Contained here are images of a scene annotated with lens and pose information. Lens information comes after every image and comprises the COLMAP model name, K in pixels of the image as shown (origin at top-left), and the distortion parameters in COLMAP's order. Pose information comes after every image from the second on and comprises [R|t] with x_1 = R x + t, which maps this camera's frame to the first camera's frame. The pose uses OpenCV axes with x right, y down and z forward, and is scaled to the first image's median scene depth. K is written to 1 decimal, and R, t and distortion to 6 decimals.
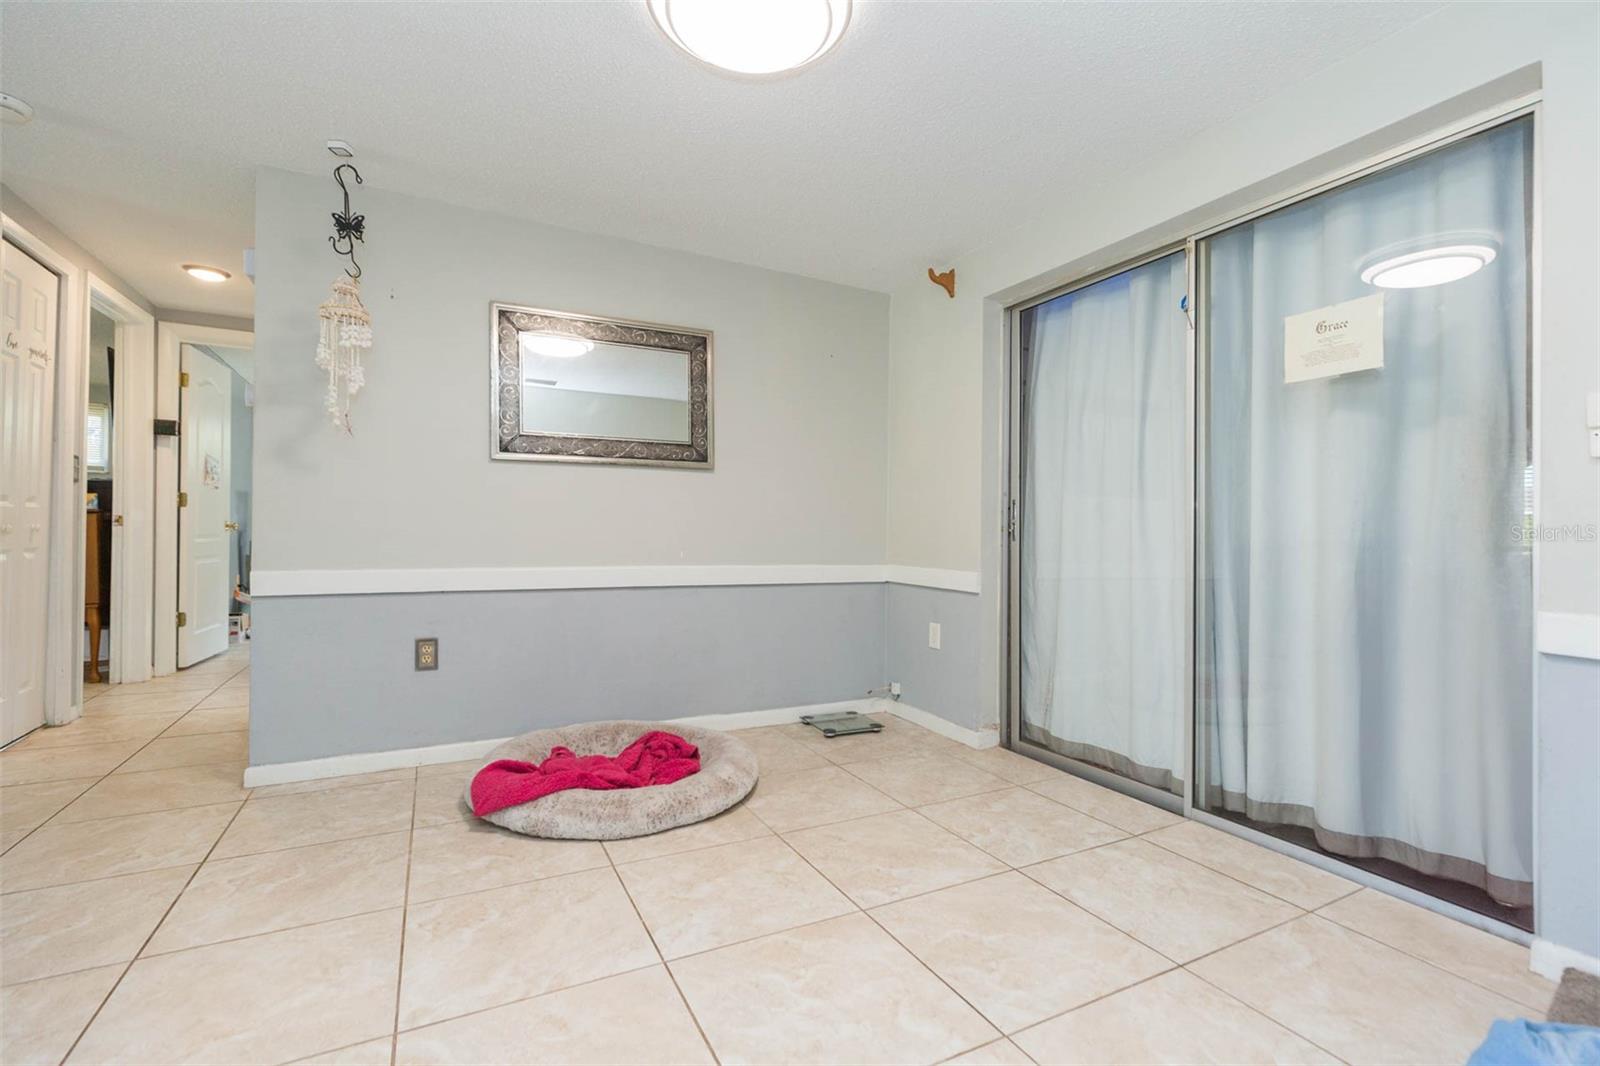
lens RADIAL K [[716.8, 0, 809.7], [0, 716.8, 546.5], [0, 0, 1]] dist [0.001825, 0.000378]
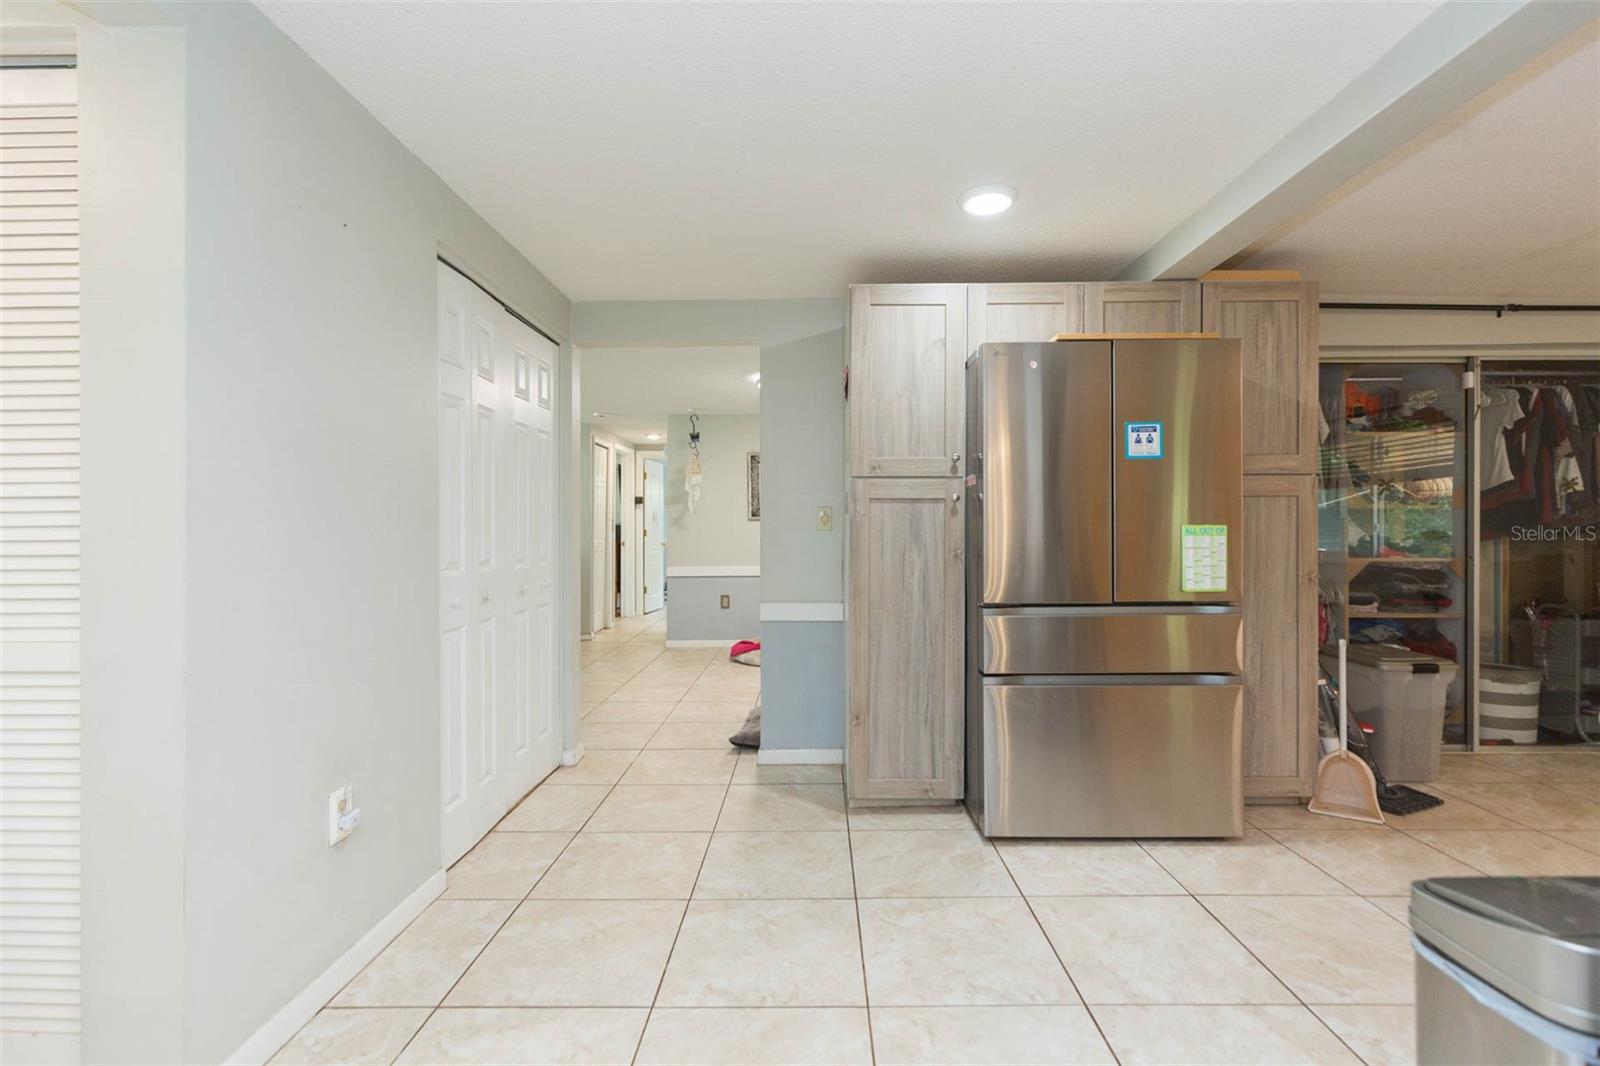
lens RADIAL K [[729.8, 0, 802.6], [0, 729.8, 543.3], [0, 0, 1]] dist [0.000080, -0.000224]
pose [[0.877656, -0.010444, -0.479177, 0.779672], [0.009493, 0.999945, -0.004407, -0.030279], [0.479197, -0.000681, 0.877707, -0.920721]]
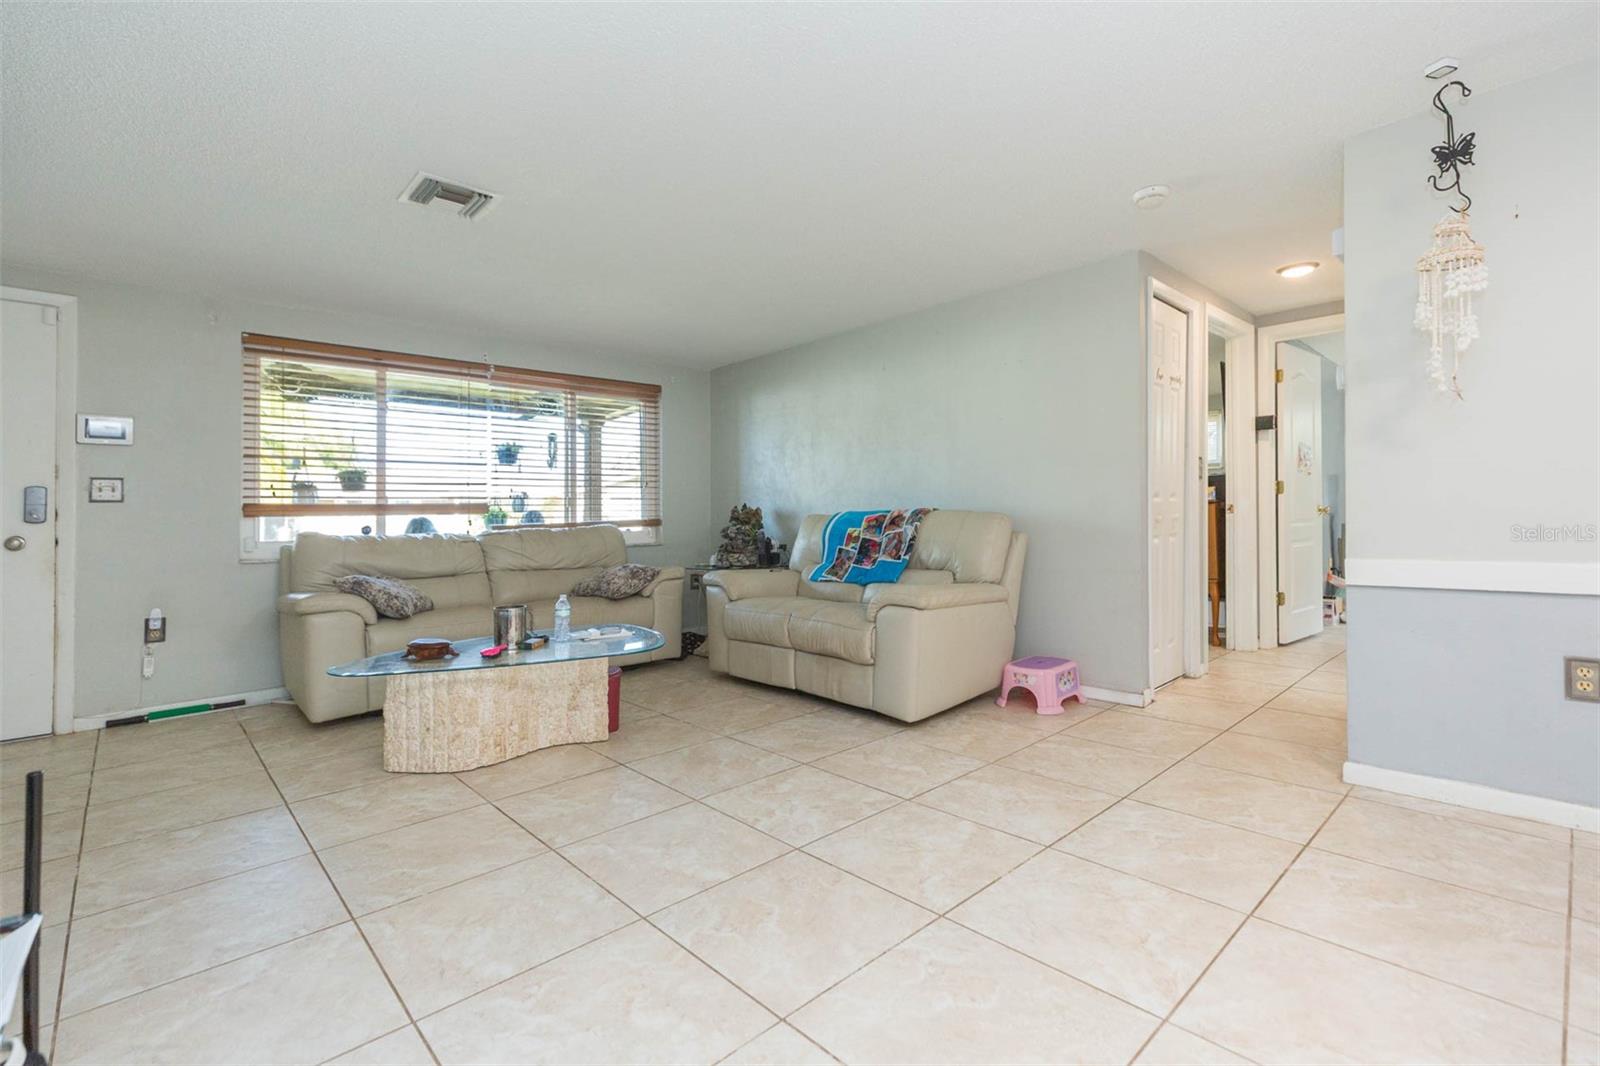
lens RADIAL K [[723.7, 0, 799.4], [0, 723.7, 519.7], [0, 0, 1]] dist [0.003932, -0.000716]
pose [[0.264399, -0.017280, -0.964259, -0.023475], [0.007556, 0.999846, -0.015845, -0.006798], [0.964384, -0.003097, 0.264489, 0.024514]]
